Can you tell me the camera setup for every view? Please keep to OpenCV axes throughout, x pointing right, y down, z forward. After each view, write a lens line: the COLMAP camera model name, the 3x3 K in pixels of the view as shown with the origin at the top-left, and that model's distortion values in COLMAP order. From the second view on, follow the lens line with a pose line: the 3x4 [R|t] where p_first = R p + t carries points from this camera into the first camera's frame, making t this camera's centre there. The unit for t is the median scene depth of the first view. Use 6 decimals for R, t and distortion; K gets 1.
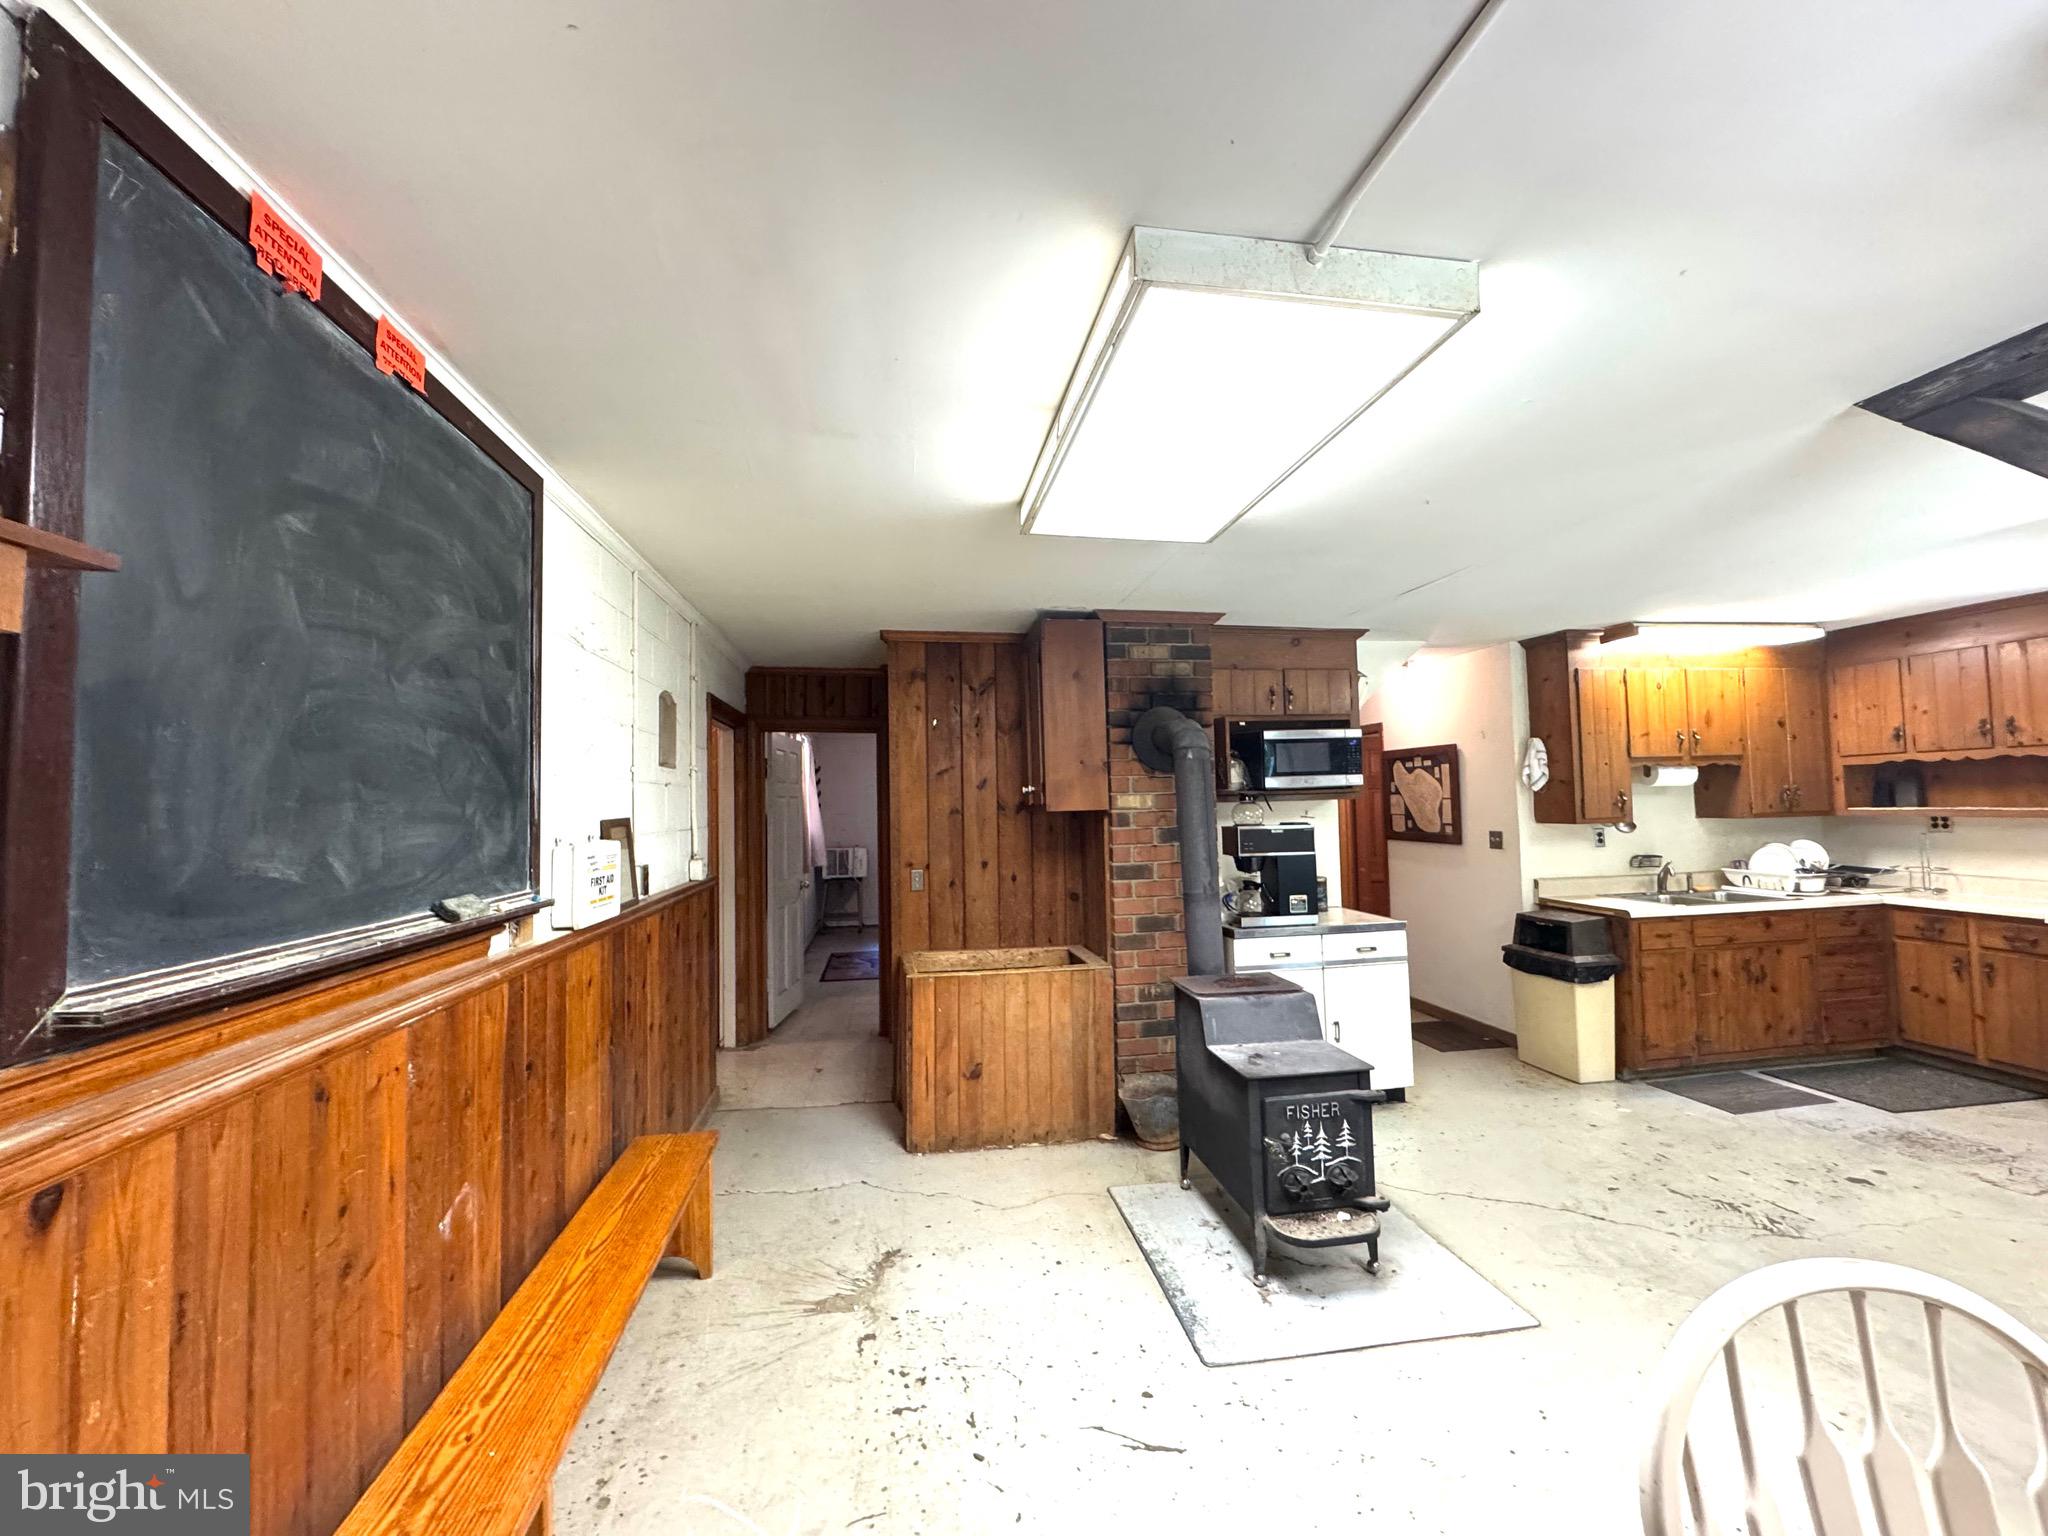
lens RADIAL K [[818.5, 0, 1018.4], [0, 818.5, 768.0], [0, 0, 1]] dist [-0.005140, 0.000353]
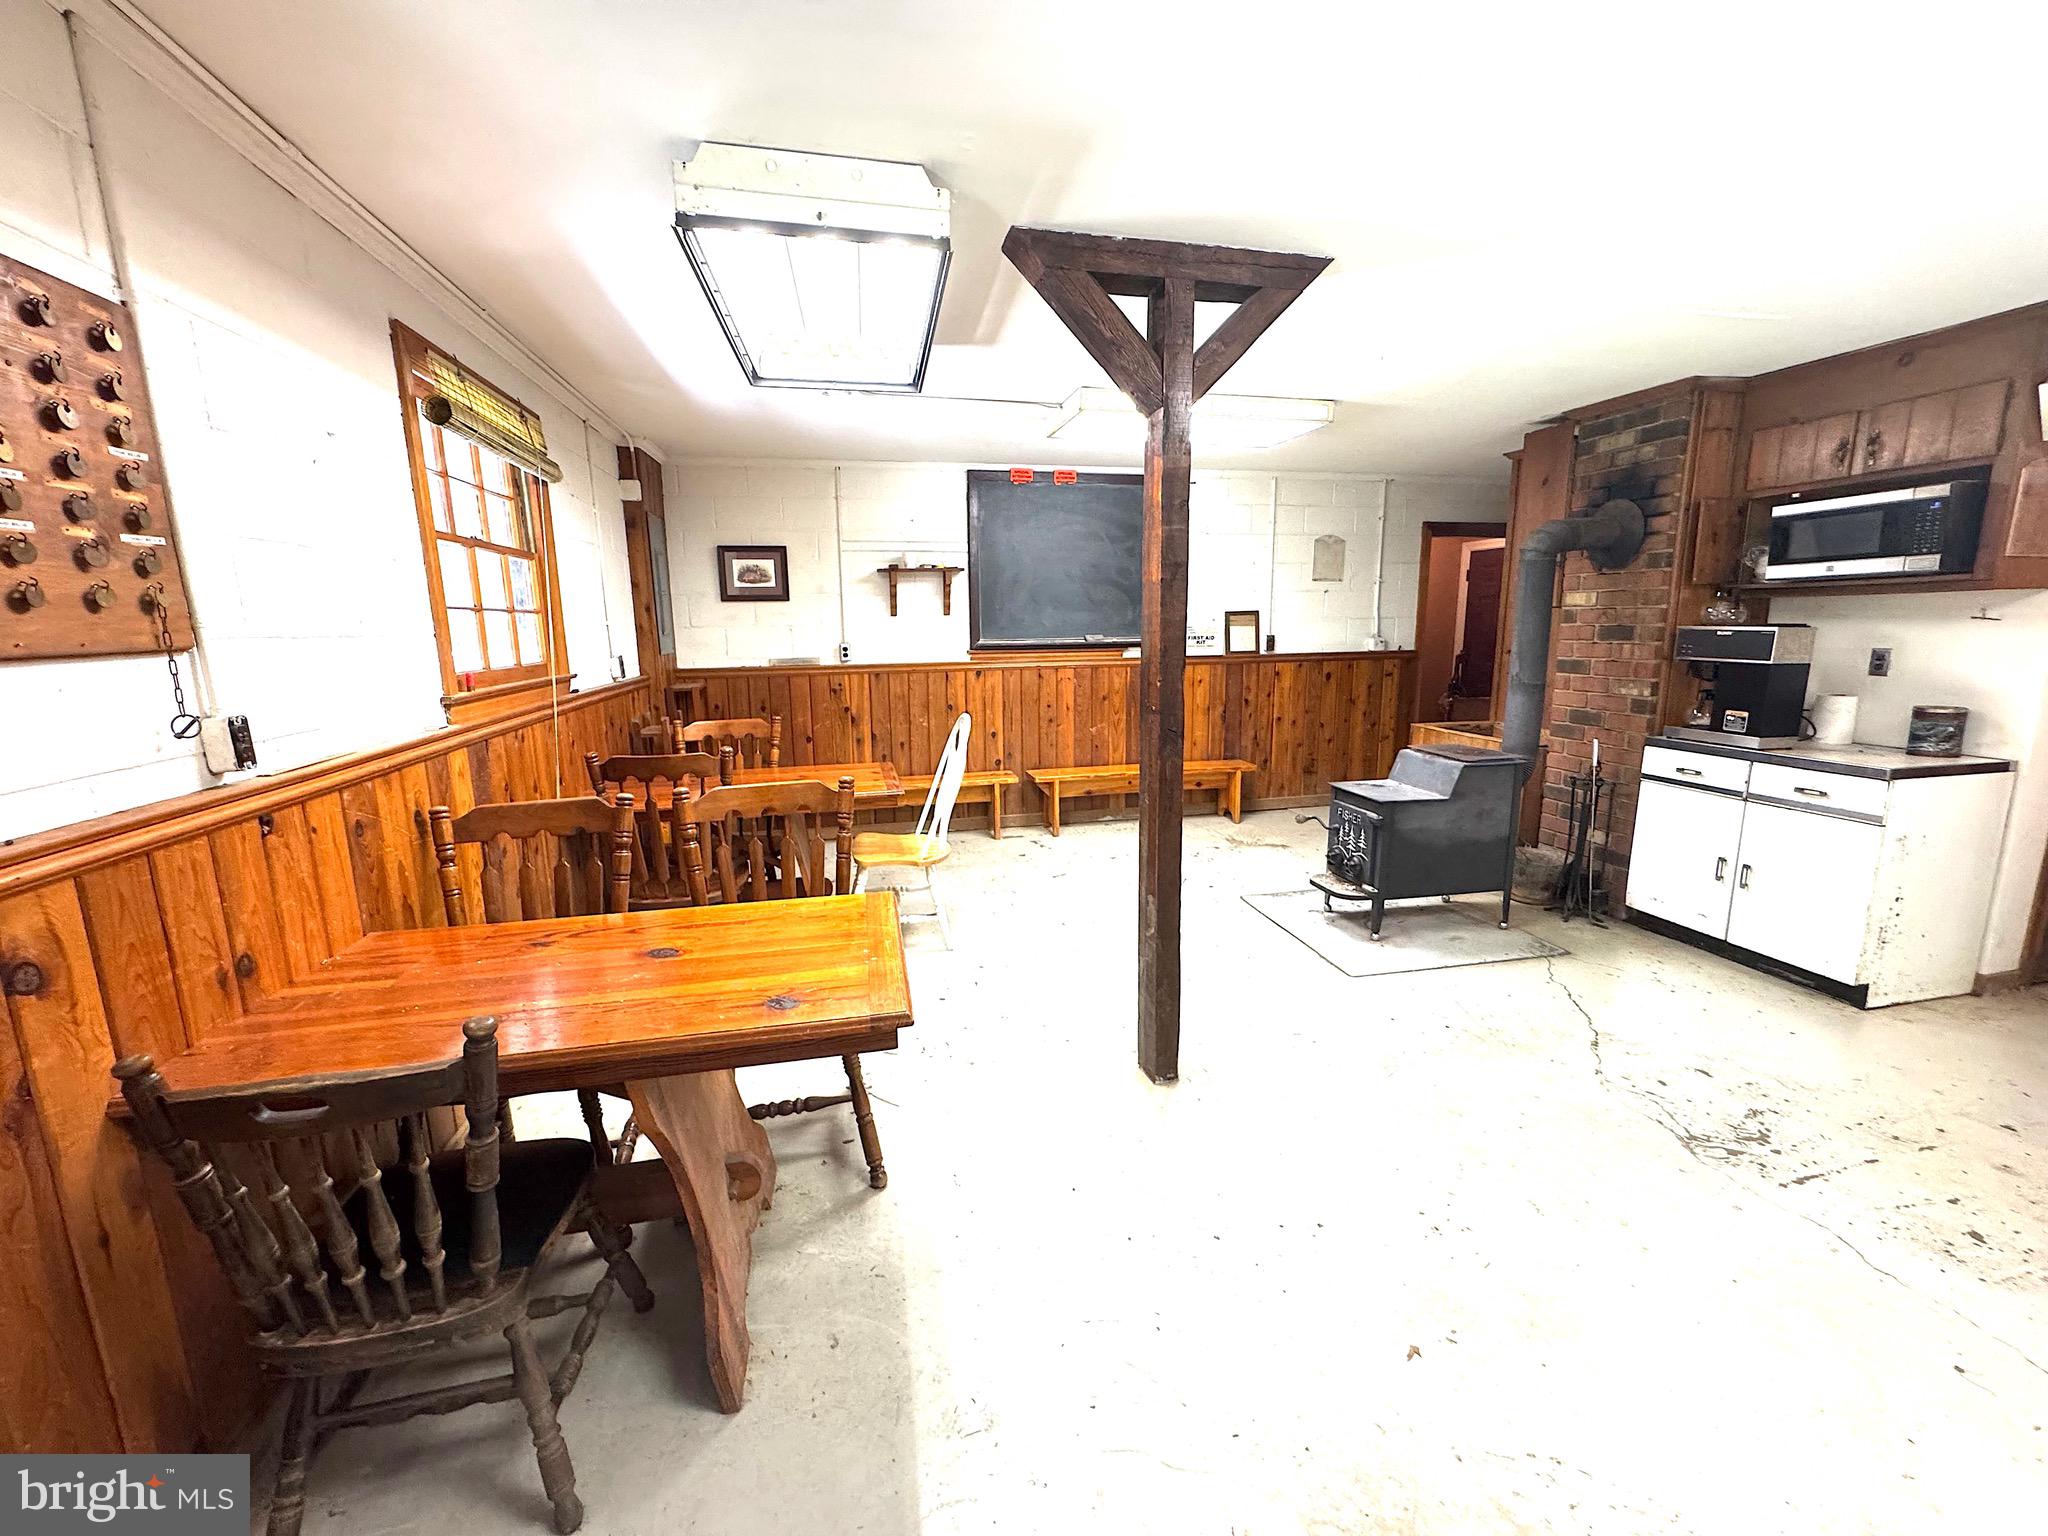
lens RADIAL K [[818.5, 0, 1014.1], [0, 818.5, 763.8], [0, 0, 1]] dist [-0.005140, 0.000353]
pose [[0.043147, 0.190335, -0.980771, 1.252309], [0.056846, 0.979627, 0.192614, 0.005897], [0.997450, -0.064064, 0.031448, 0.251574]]
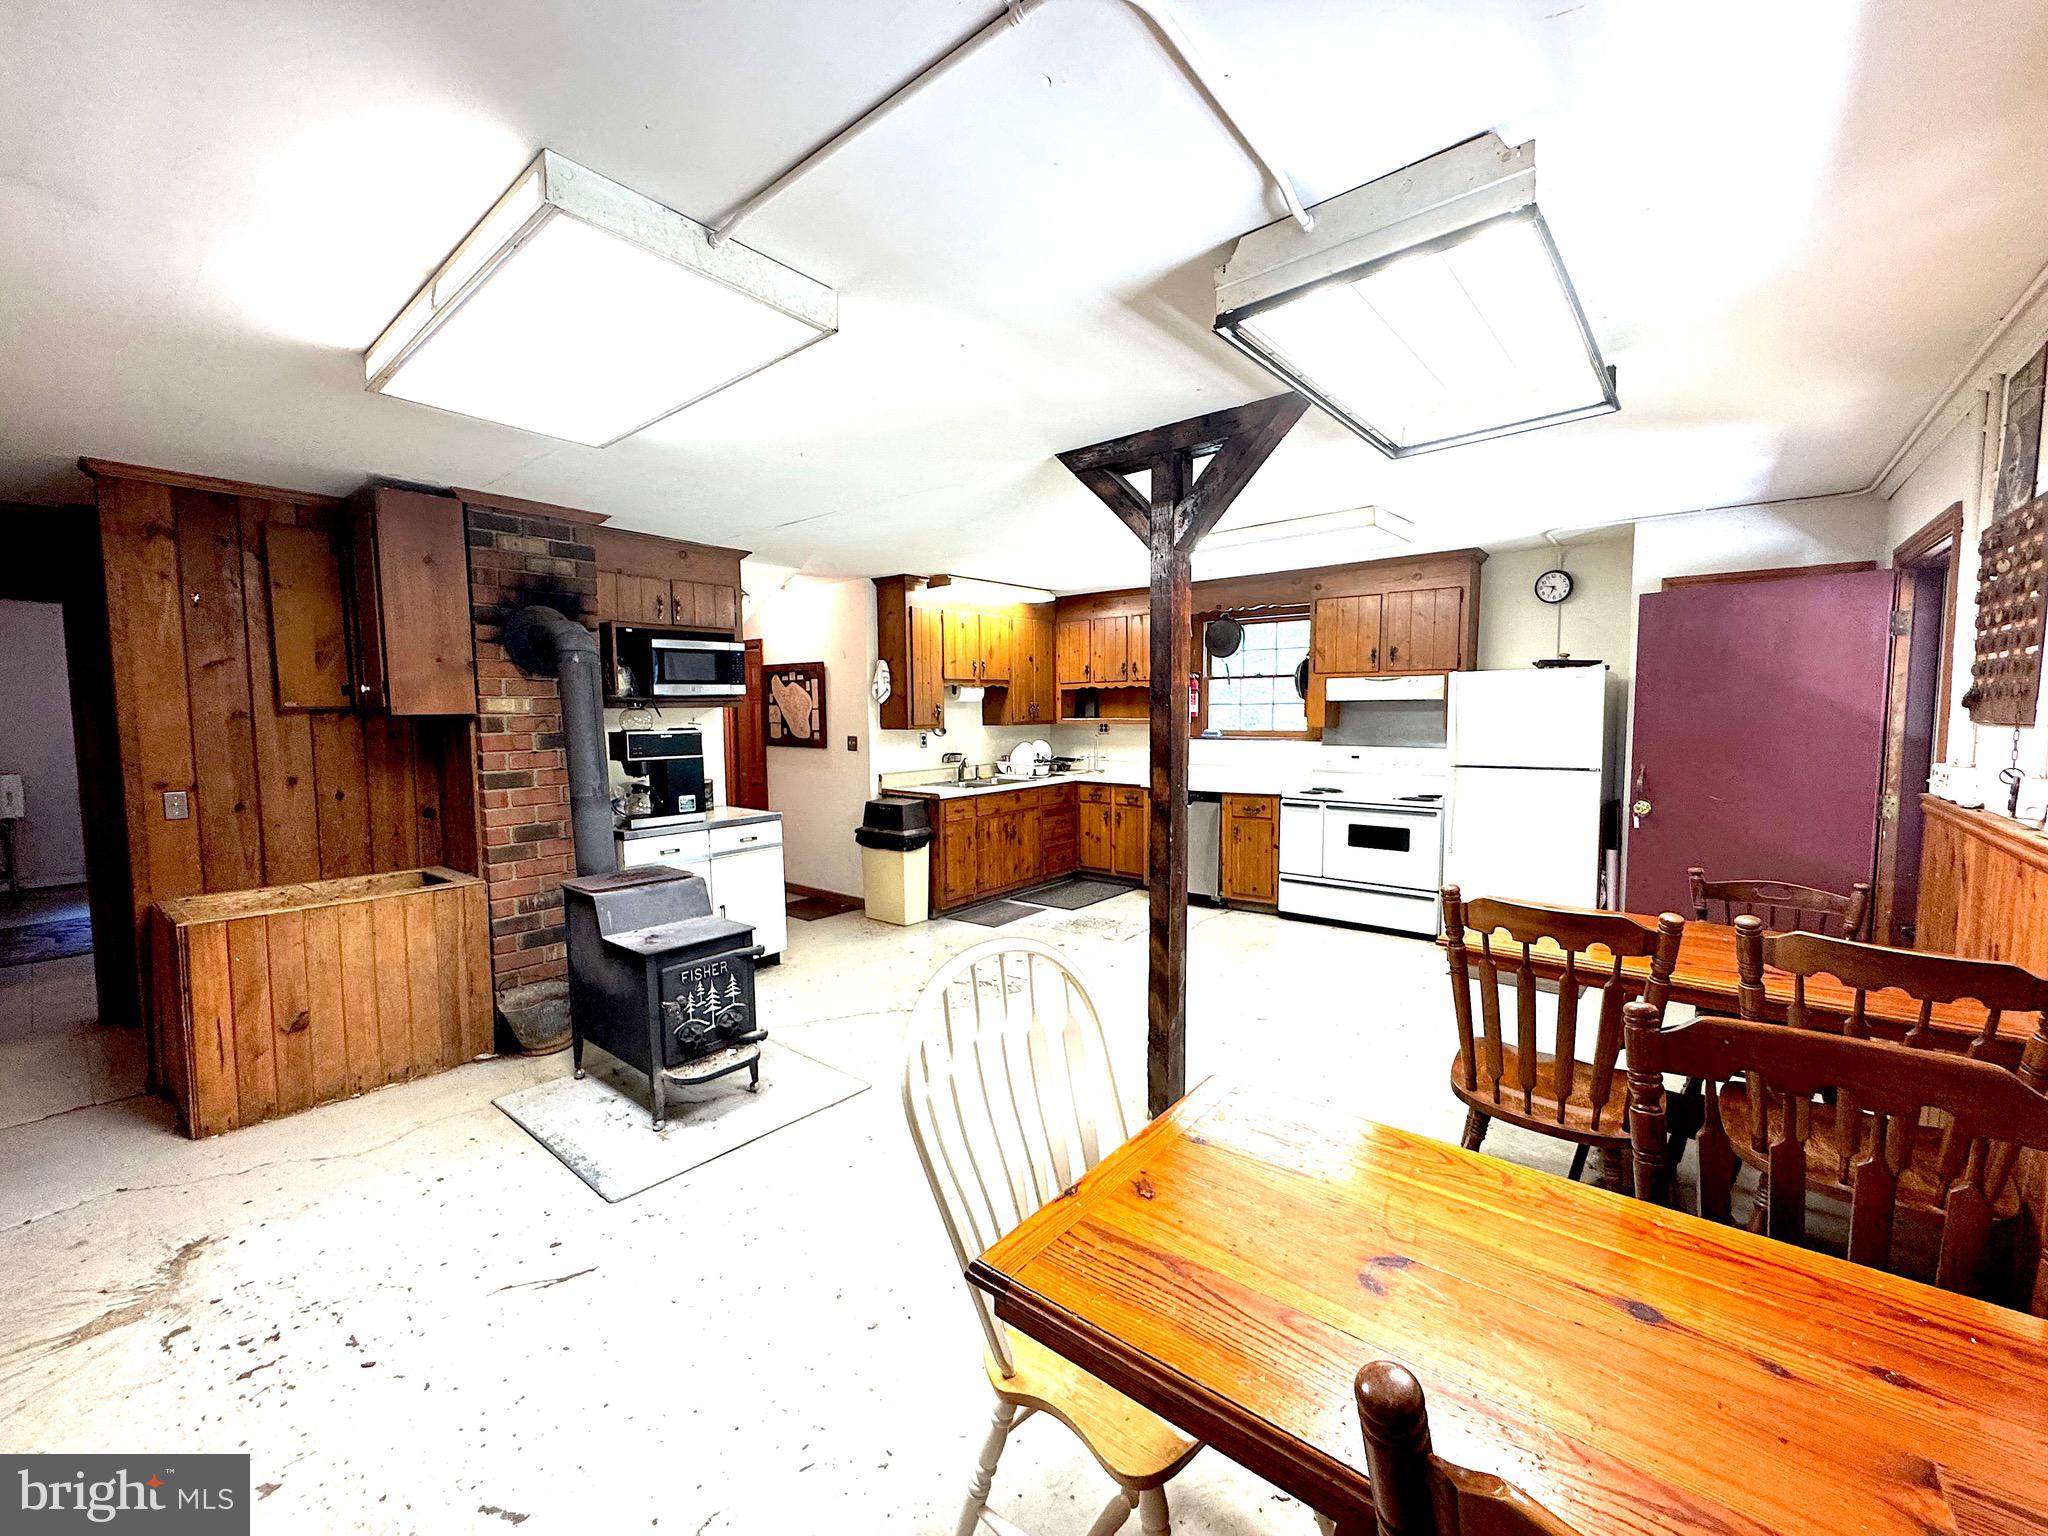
lens RADIAL K [[818.5, 0, 1027.6], [0, 818.5, 768.1], [0, 0, 1]] dist [-0.005140, 0.000353]
pose [[0.743396, -0.035000, 0.667935, -0.046000], [-0.035412, 0.995170, 0.091560, 0.005902], [-0.667913, -0.091718, 0.738566, -0.099222]]
